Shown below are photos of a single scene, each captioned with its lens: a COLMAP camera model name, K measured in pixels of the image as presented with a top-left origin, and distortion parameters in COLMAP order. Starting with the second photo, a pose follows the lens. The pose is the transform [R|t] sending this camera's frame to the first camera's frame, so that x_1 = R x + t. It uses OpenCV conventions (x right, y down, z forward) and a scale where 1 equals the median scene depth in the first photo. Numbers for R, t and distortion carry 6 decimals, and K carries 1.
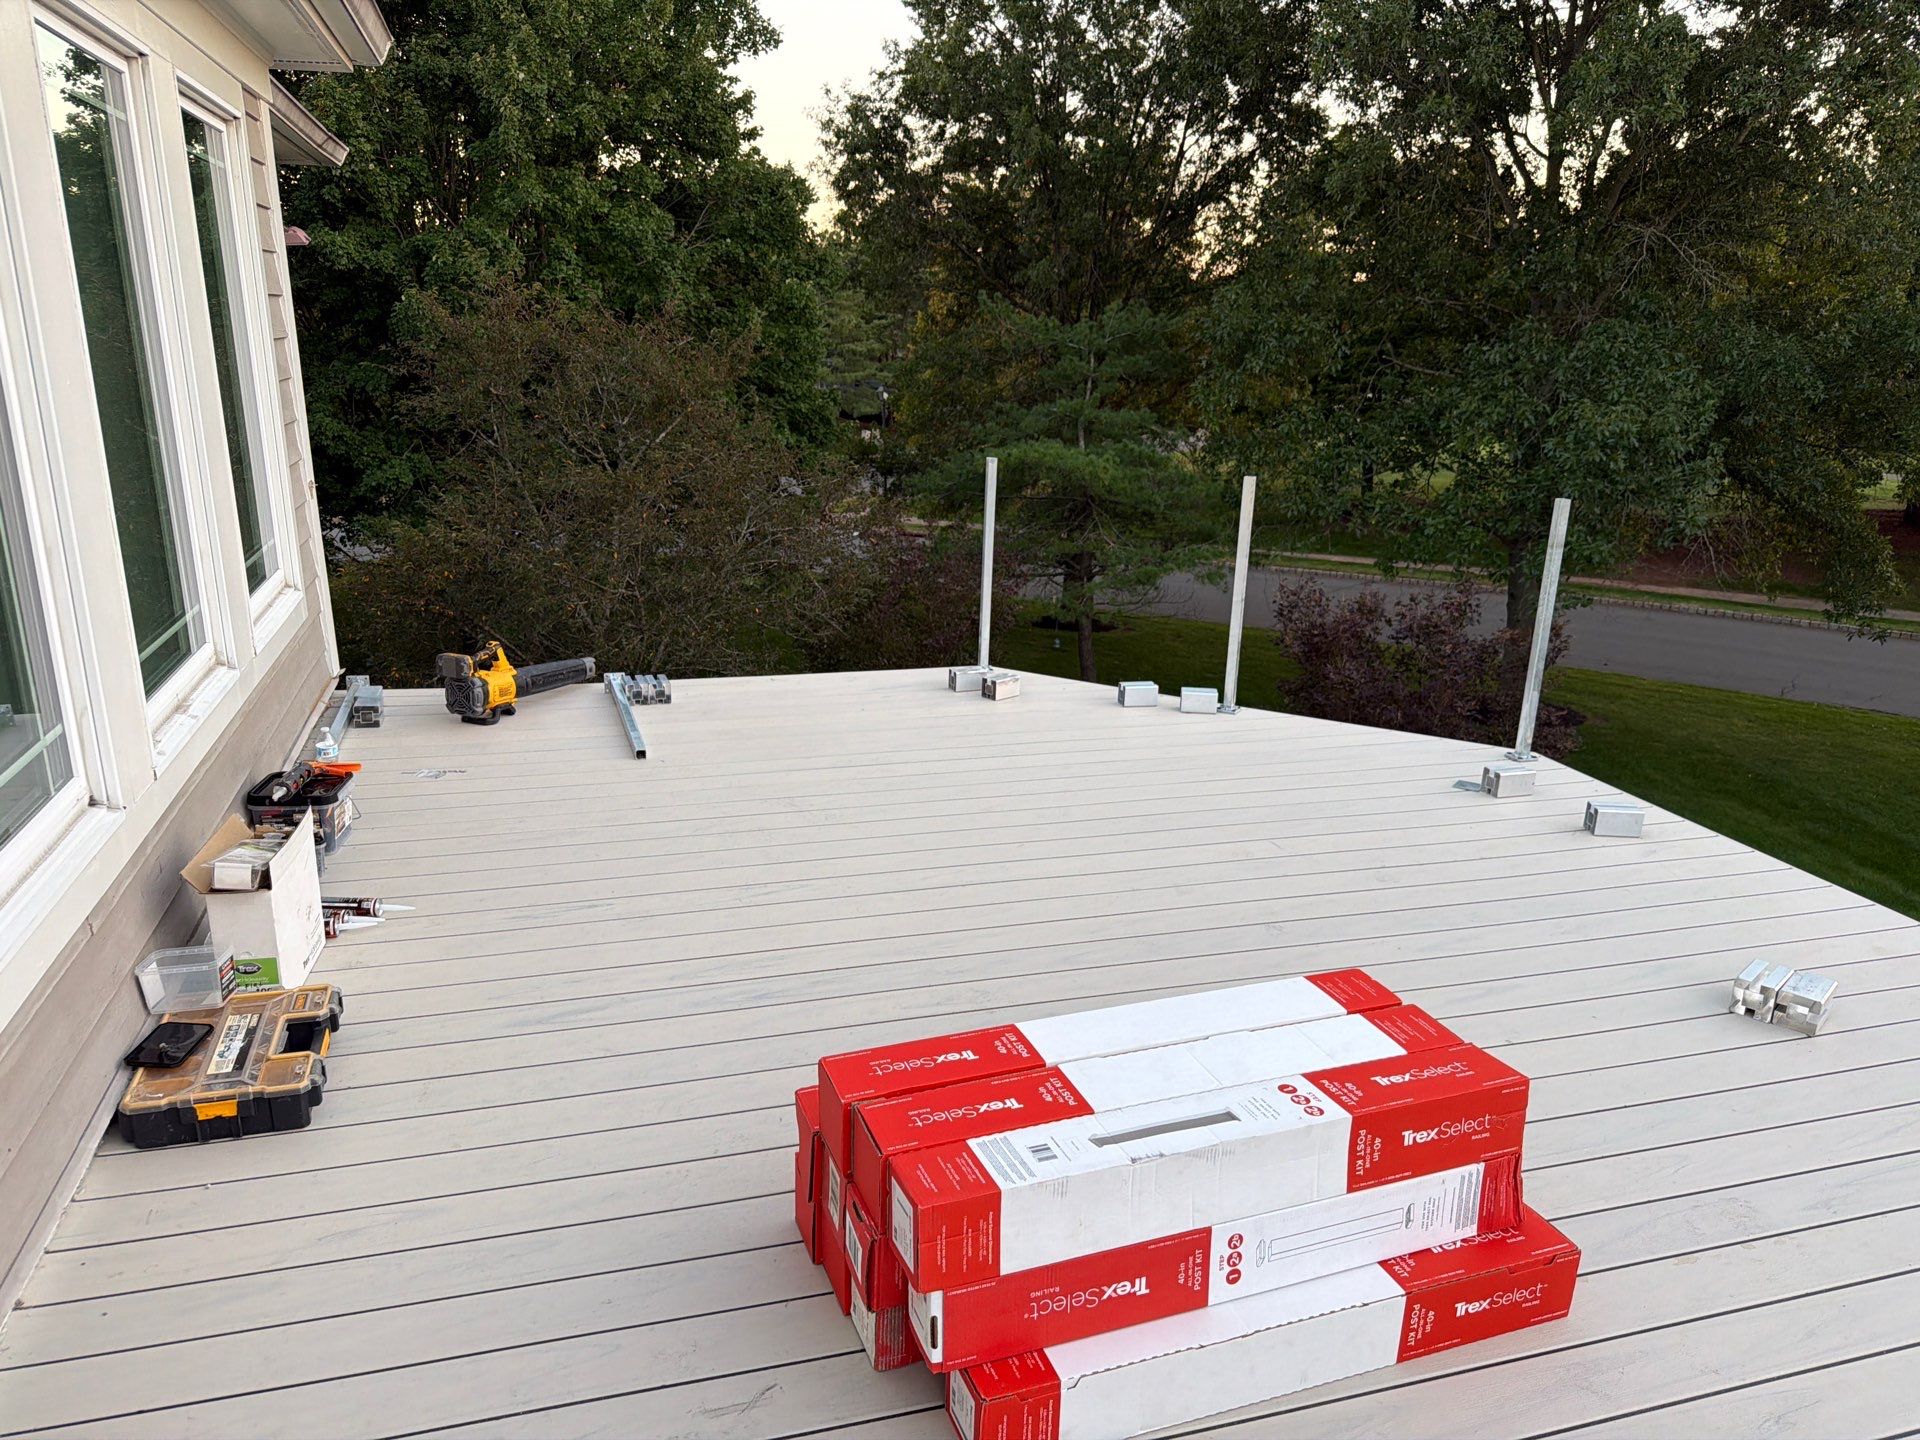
lens RADIAL K [[1365.8, 0, 956.0], [0, 1365.8, 730.1], [0, 0, 1]] dist [0.088472, -0.124848]
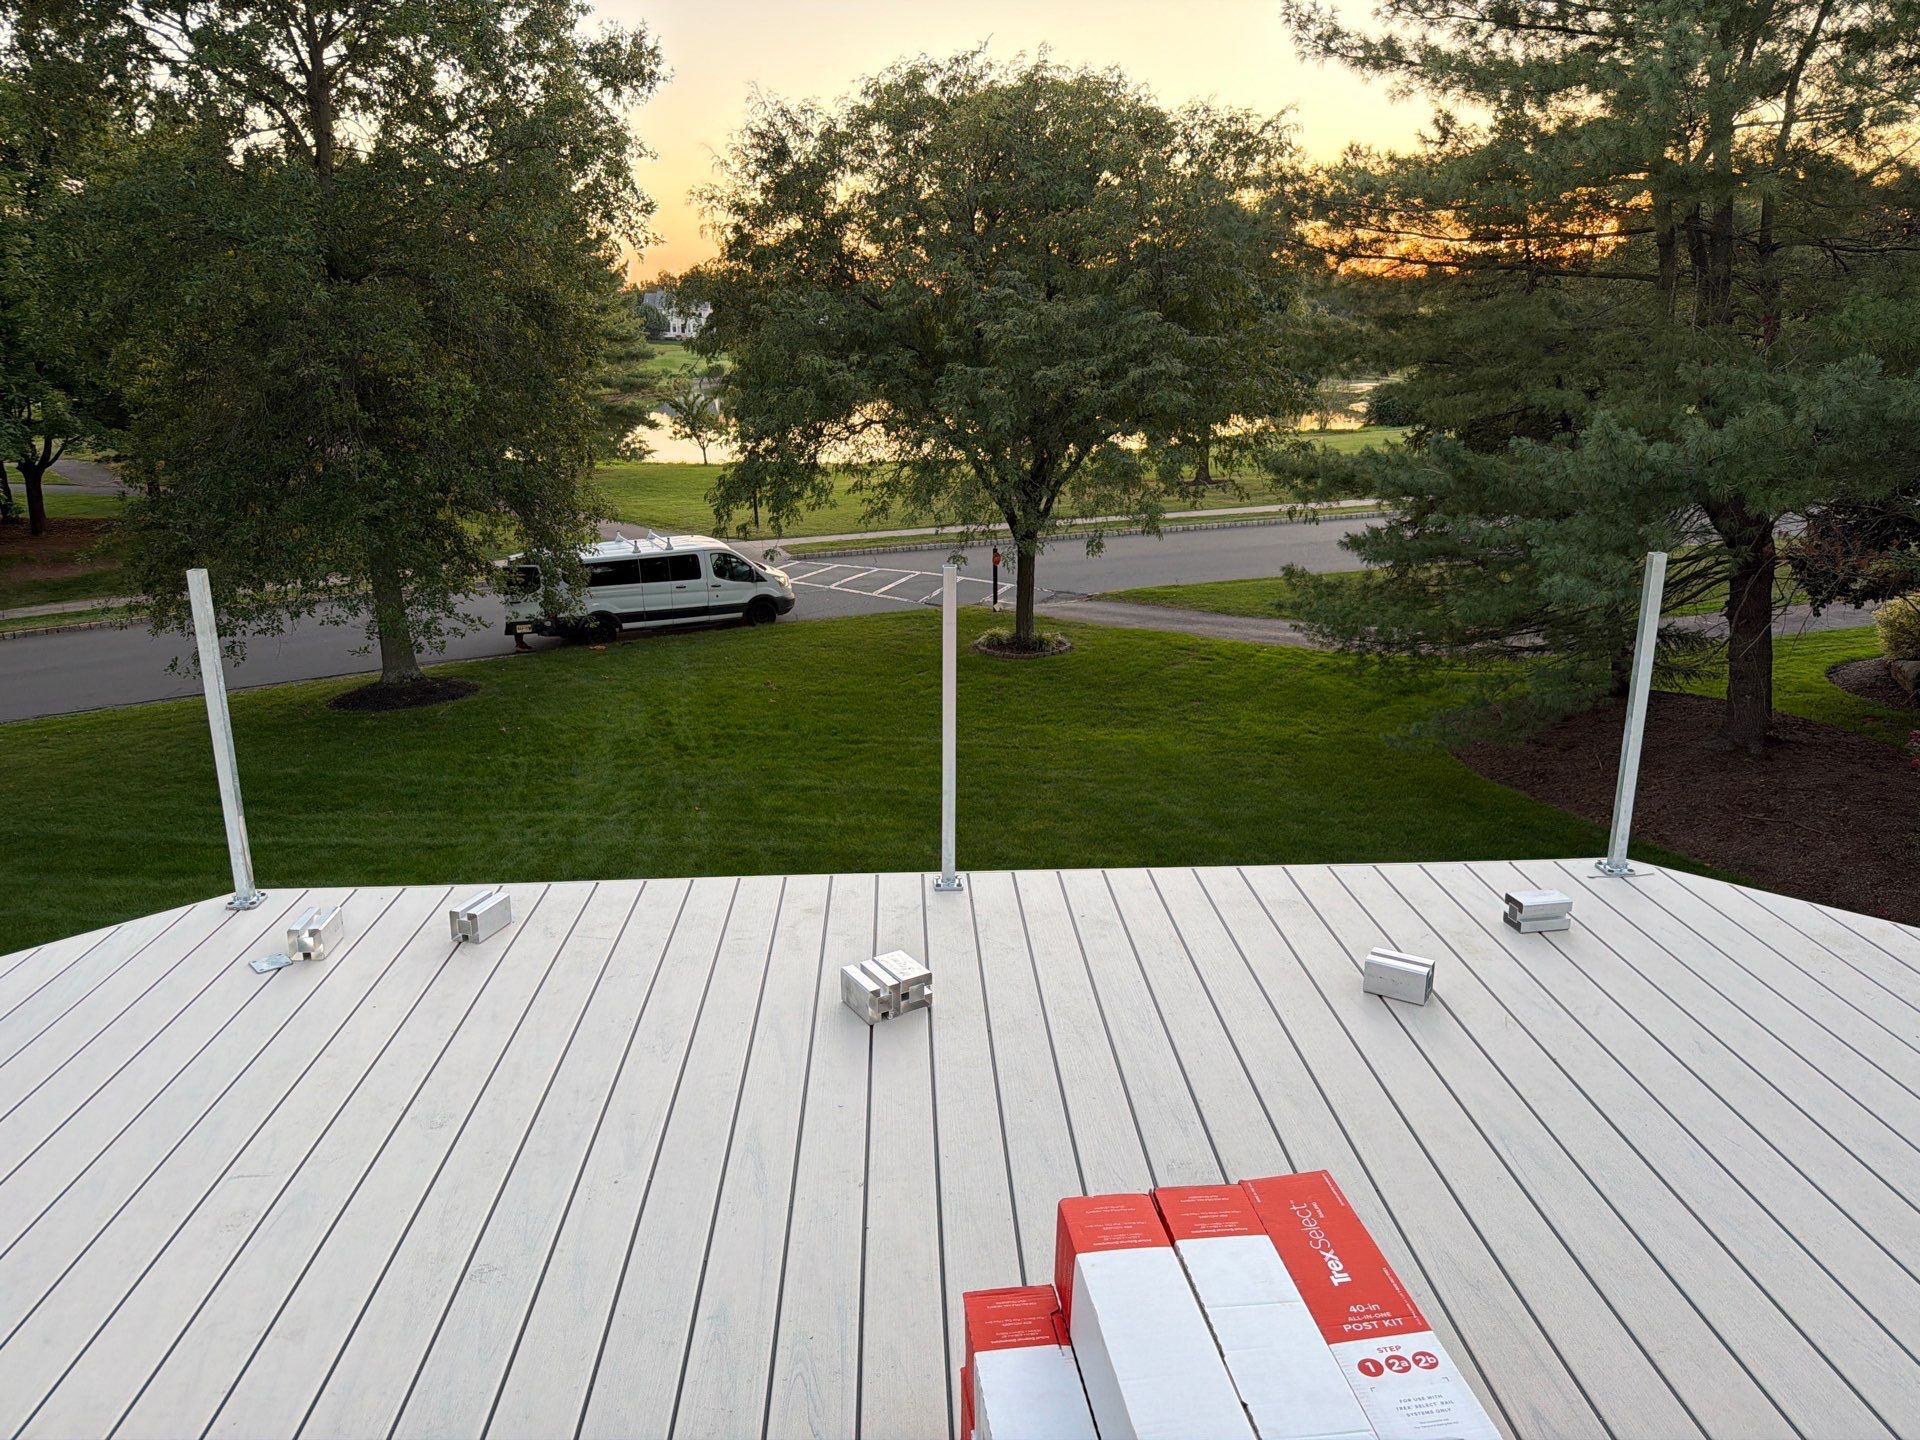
lens RADIAL K [[1365.8, 0, 956.0], [0, 1365.8, 730.1], [0, 0, 1]] dist [0.088472, -0.124848]
pose [[0.256565, -0.289655, 0.922103, -0.173692], [0.283612, 0.934602, 0.214670, -0.122609], [-0.923980, 0.206443, 0.321936, 0.365522]]
